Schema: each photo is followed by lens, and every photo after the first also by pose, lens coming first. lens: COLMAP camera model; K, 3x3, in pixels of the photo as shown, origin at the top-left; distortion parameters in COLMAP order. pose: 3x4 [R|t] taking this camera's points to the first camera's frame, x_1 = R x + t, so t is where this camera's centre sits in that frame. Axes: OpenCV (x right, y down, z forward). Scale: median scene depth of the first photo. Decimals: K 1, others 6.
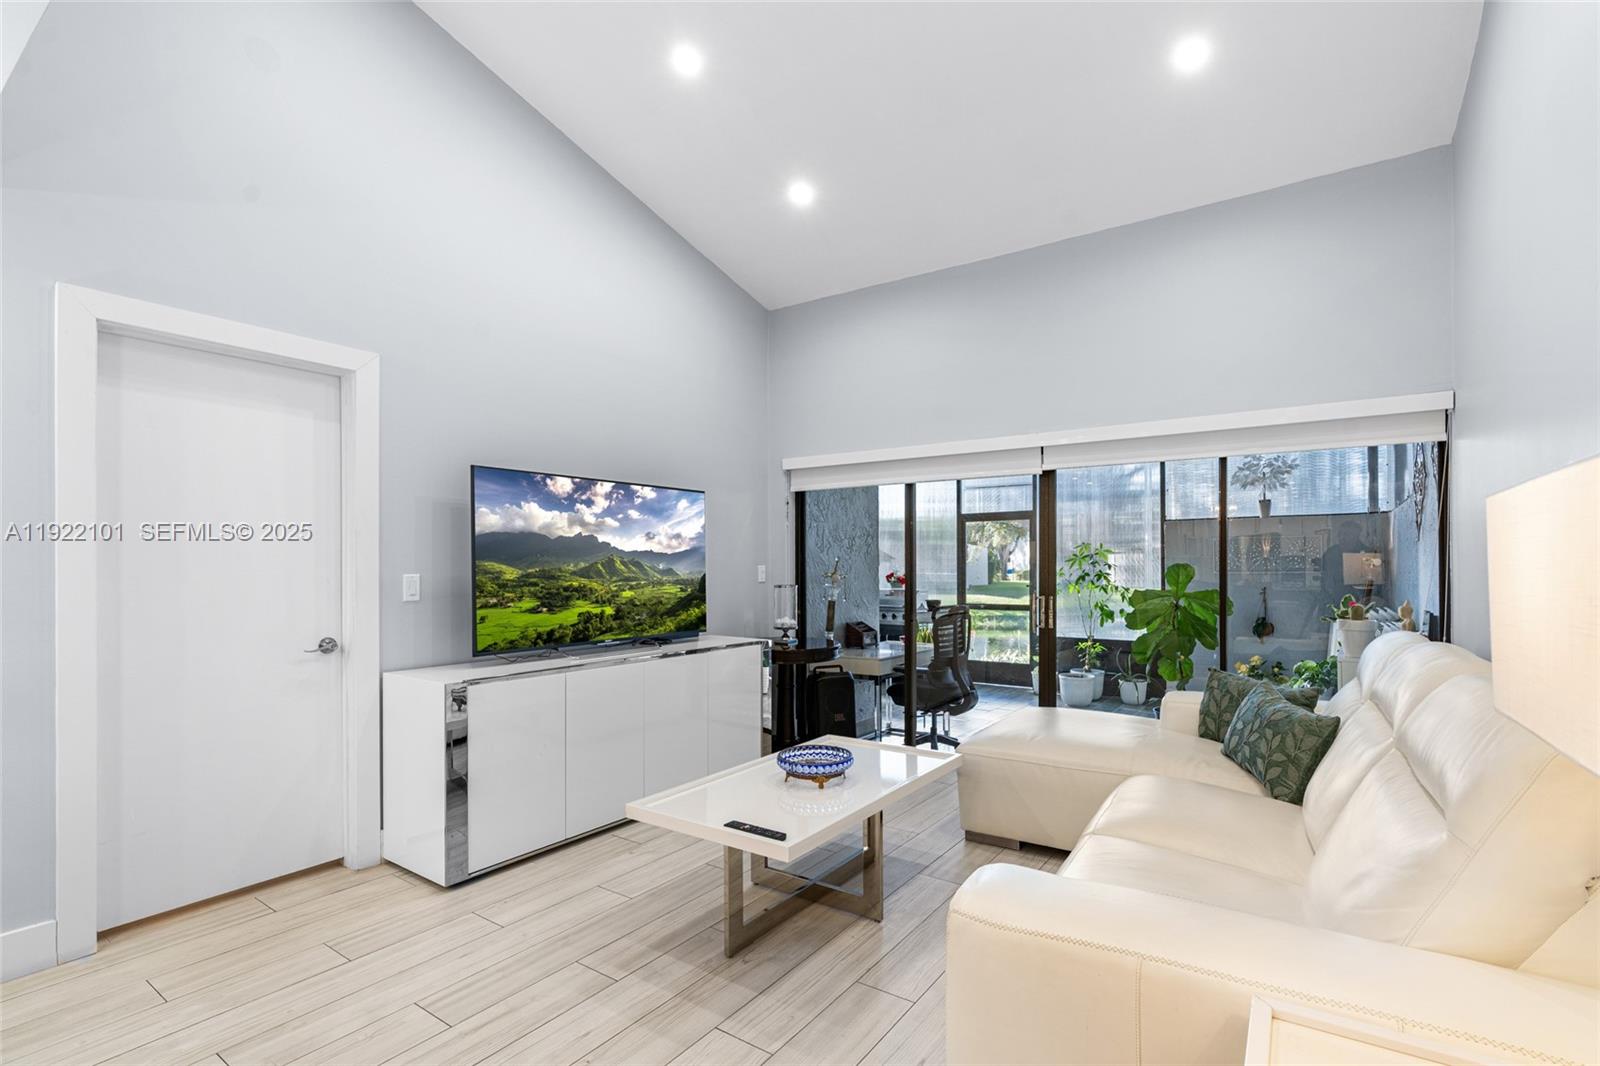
lens RADIAL K [[727.4, 0, 820.8], [0, 727.4, 569.4], [0, 0, 1]] dist [-0.021680, -0.000125]
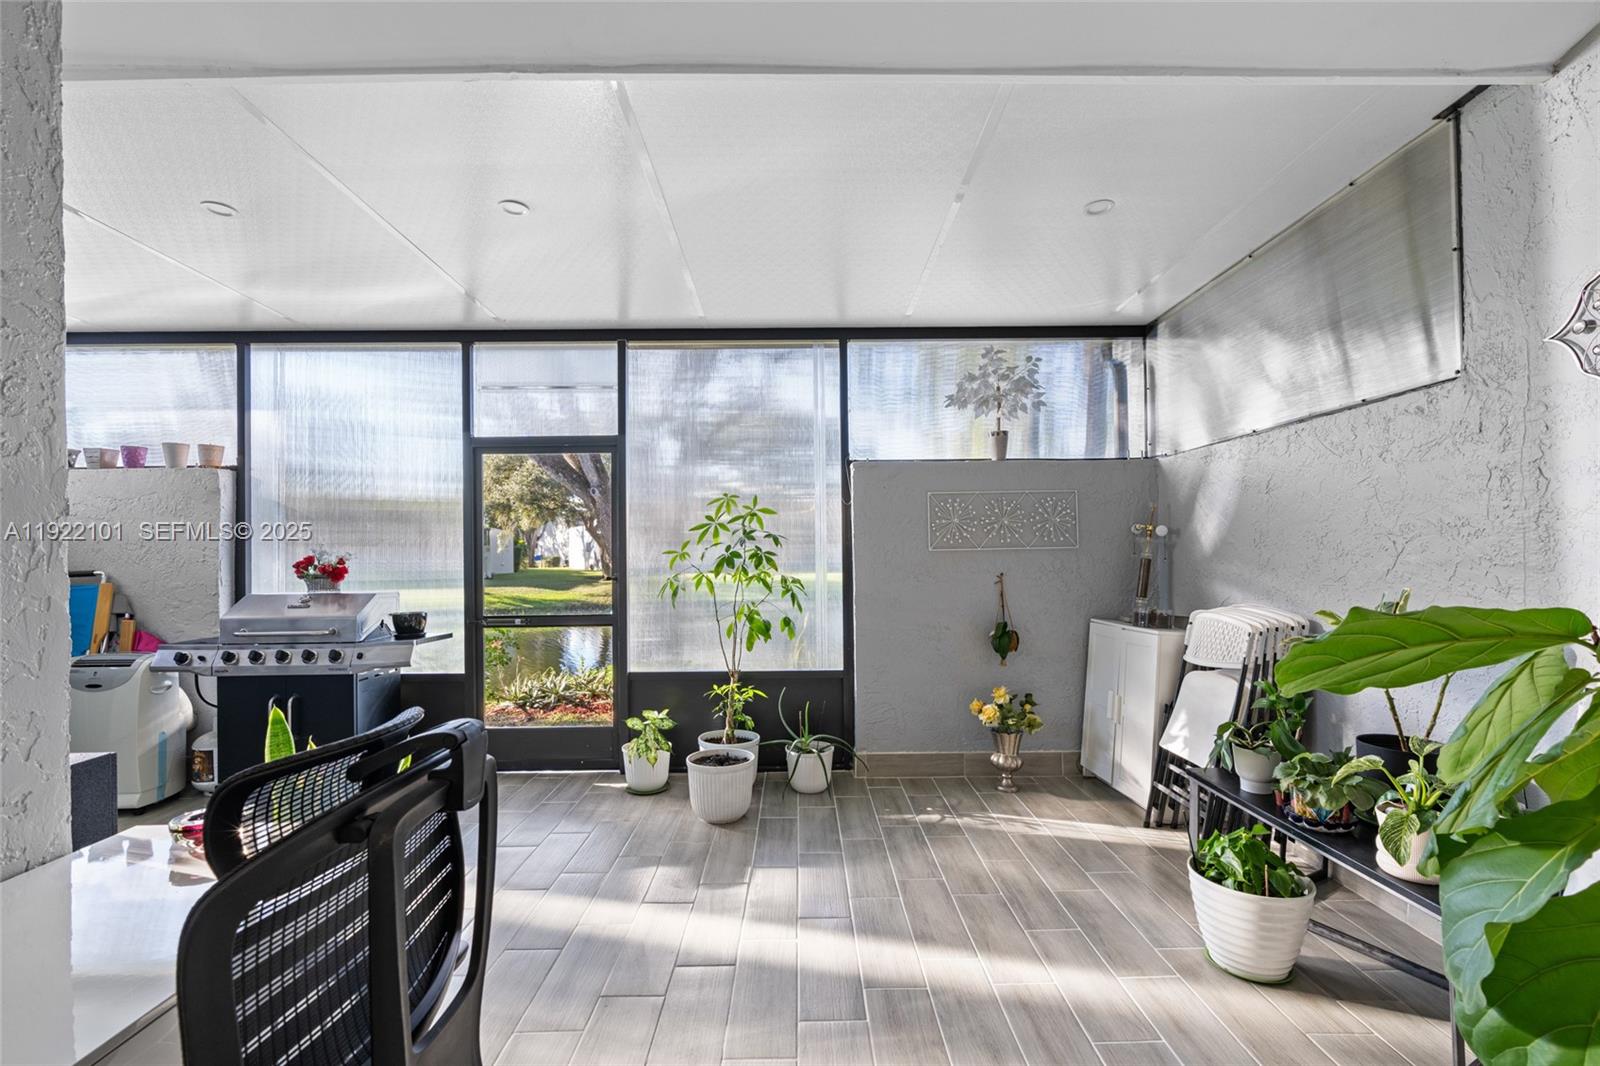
lens RADIAL K [[723.8, 0, 803.8], [0, 723.8, 542.4], [0, 0, 1]] dist [0.000263, 0.000044]
pose [[0.821511, 0.001876, 0.570190, 0.254395], [0.008298, 0.999849, -0.015245, 0.013943], [-0.570132, 0.017255, 0.821372, 1.217720]]
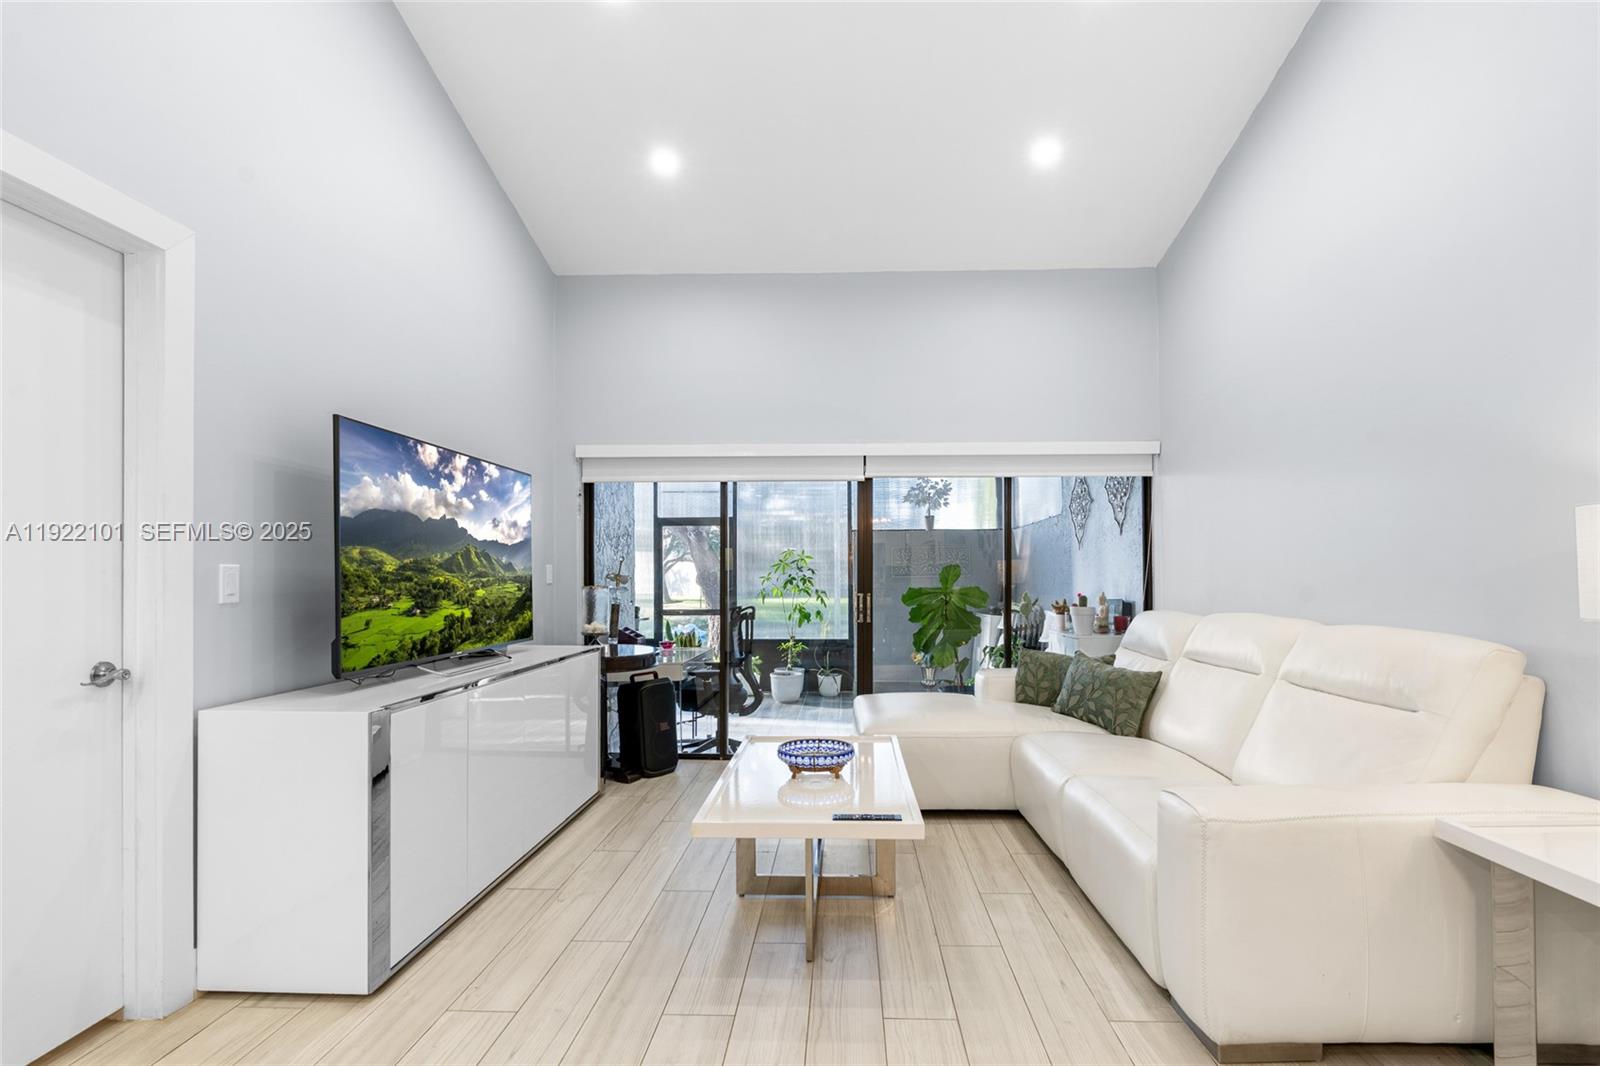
lens RADIAL K [[757.3, 0, 811.5], [0, 757.3, 544.8], [0, 0, 1]] dist [-0.001353, -0.000098]
pose [[0.849780, 0.023388, 0.526619, -0.437536], [0.001899, 0.998873, -0.047426, 0.022477], [-0.527135, 0.041302, 0.848777, 0.083288]]
